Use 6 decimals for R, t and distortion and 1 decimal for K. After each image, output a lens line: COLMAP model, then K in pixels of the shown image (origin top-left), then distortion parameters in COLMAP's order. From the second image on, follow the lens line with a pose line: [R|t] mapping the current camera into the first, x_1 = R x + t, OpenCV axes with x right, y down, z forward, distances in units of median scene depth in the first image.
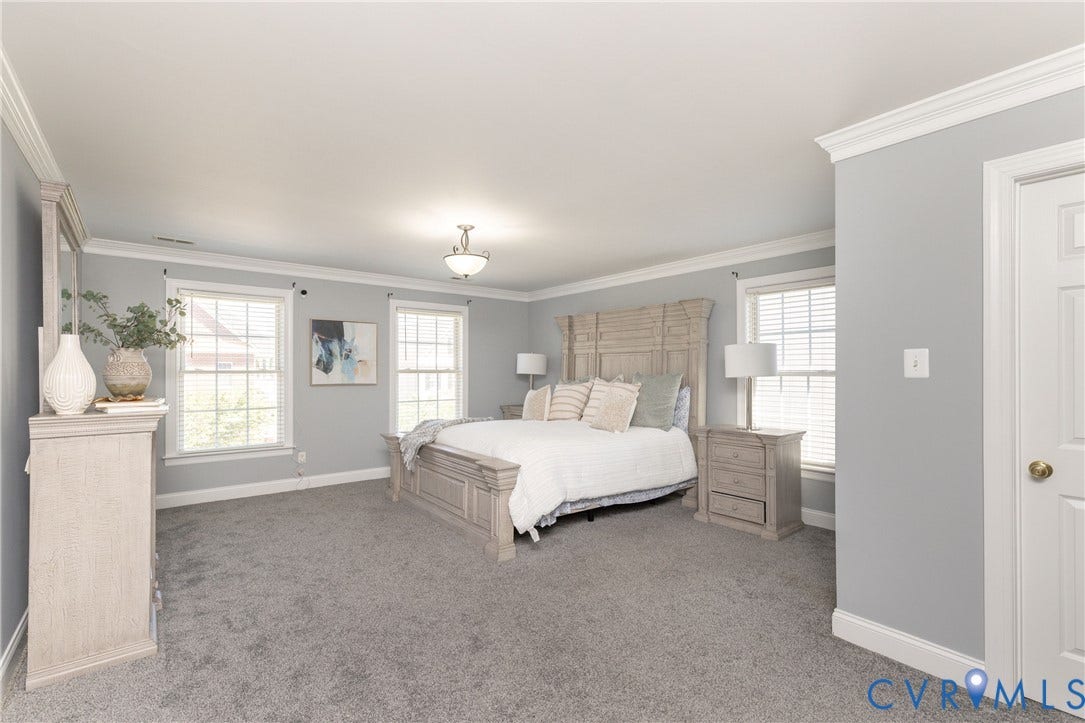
lens RADIAL K [[484.6, 0, 541.7], [0, 484.6, 363.5], [0, 0, 1]] dist [0.001848, 0.000231]
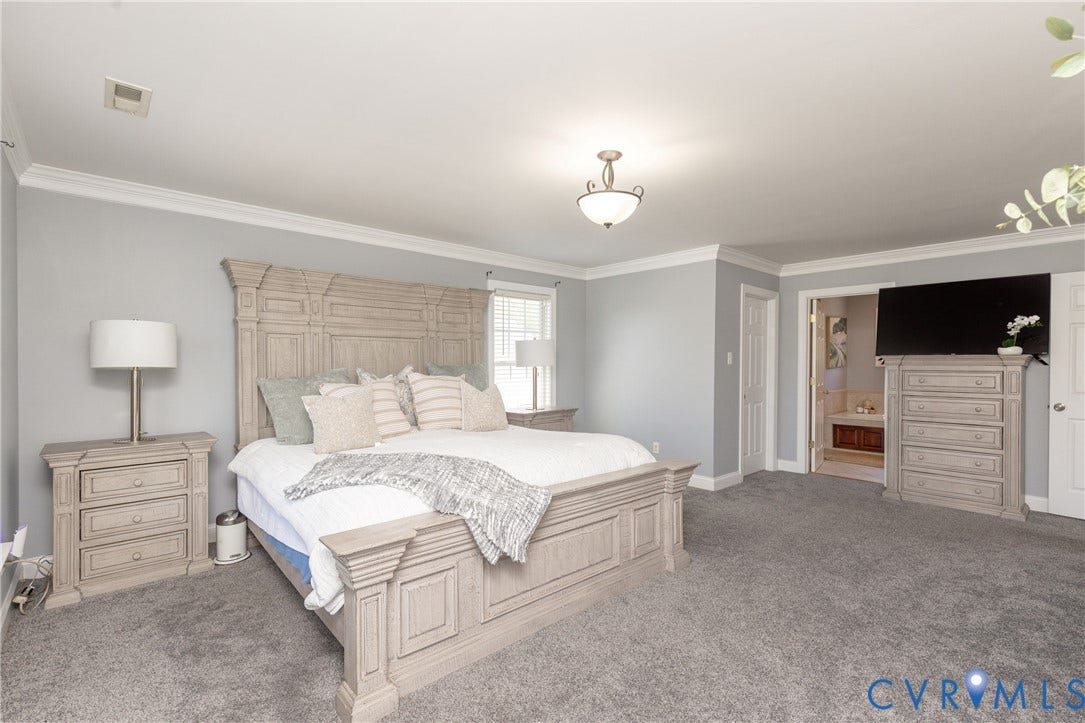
lens RADIAL K [[484.6, 0, 541.7], [0, 484.6, 363.5], [0, 0, 1]] dist [0.001848, 0.000231]
pose [[-0.051506, -0.003671, 0.998666, -0.805207], [-0.015686, 0.999873, 0.002866, 0.017459], [-0.998550, -0.015517, -0.051557, 1.064680]]
